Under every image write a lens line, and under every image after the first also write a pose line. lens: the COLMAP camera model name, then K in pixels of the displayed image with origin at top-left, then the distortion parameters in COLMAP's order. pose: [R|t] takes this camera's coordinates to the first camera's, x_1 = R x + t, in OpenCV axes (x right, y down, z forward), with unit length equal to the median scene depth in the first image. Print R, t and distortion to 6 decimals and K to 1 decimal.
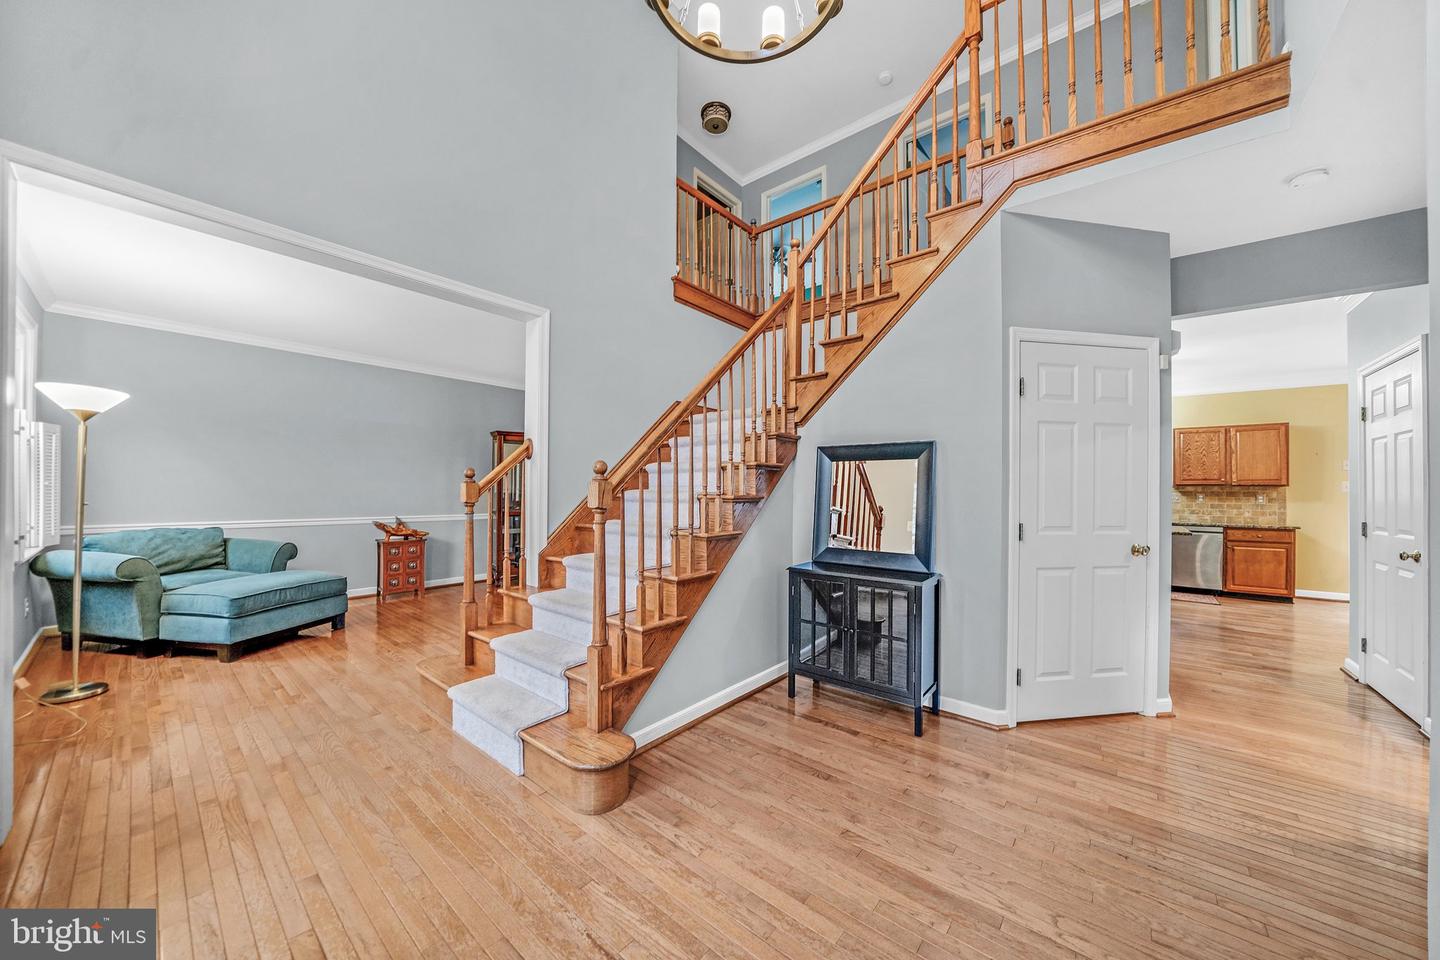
lens RADIAL K [[498.1, 0, 717.2], [0, 498.1, 485.4], [0, 0, 1]] dist [-0.005025, 0.000034]
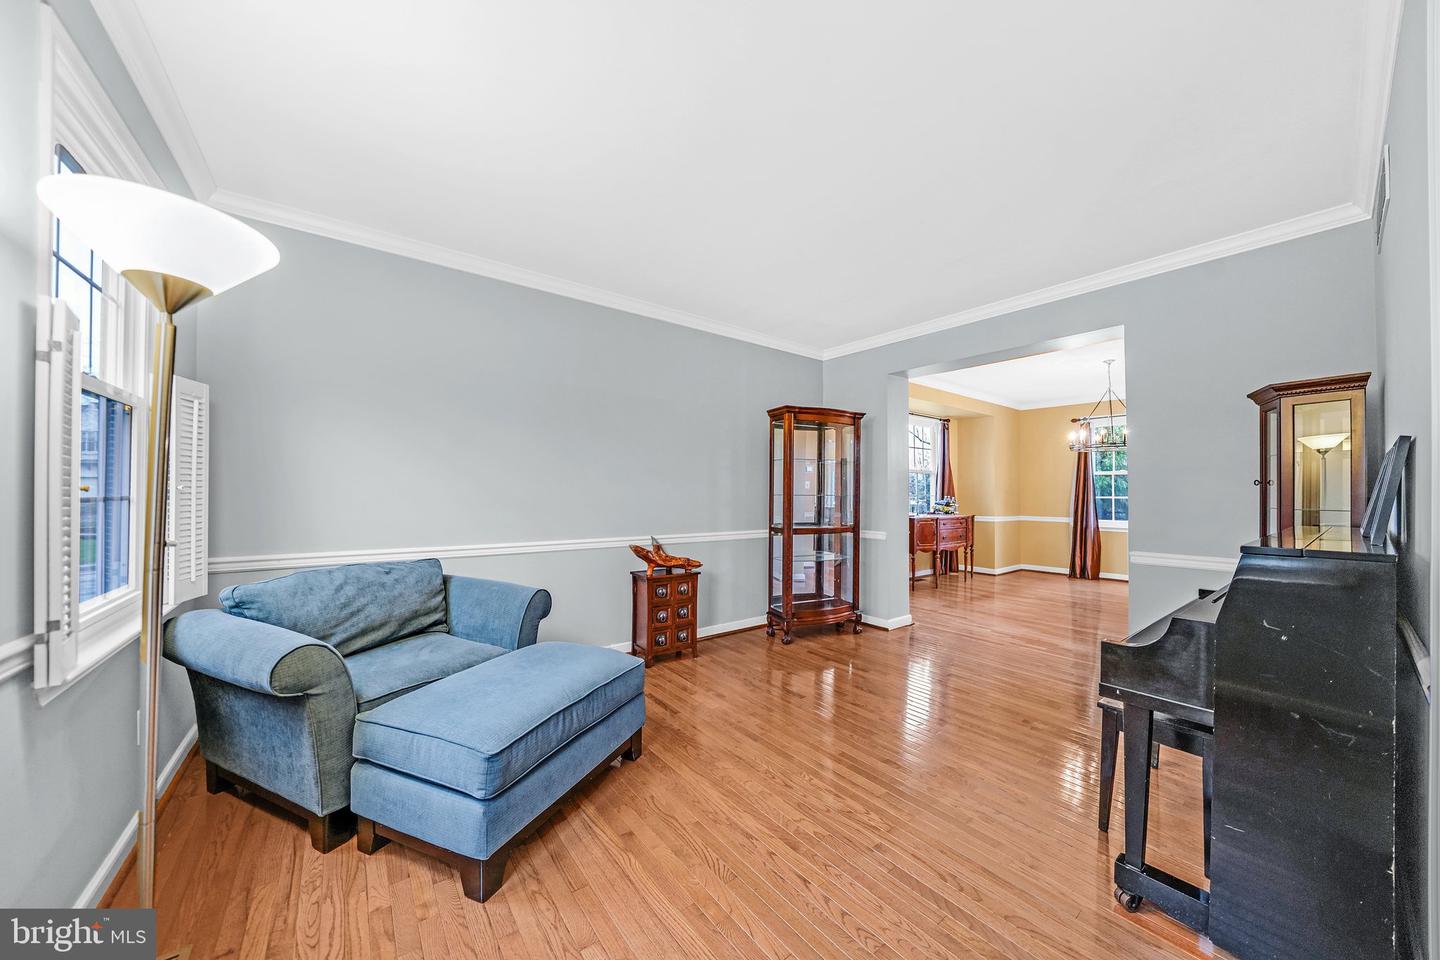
lens RADIAL K [[498.1, 0, 722.0], [0, 498.1, 488.3], [0, 0, 1]] dist [-0.005025, 0.000034]
pose [[0.975450, -0.012215, -0.219882, -0.595209], [0.011488, 0.999923, -0.004586, 0.005366], [0.219921, 0.001948, 0.975516, 0.544202]]
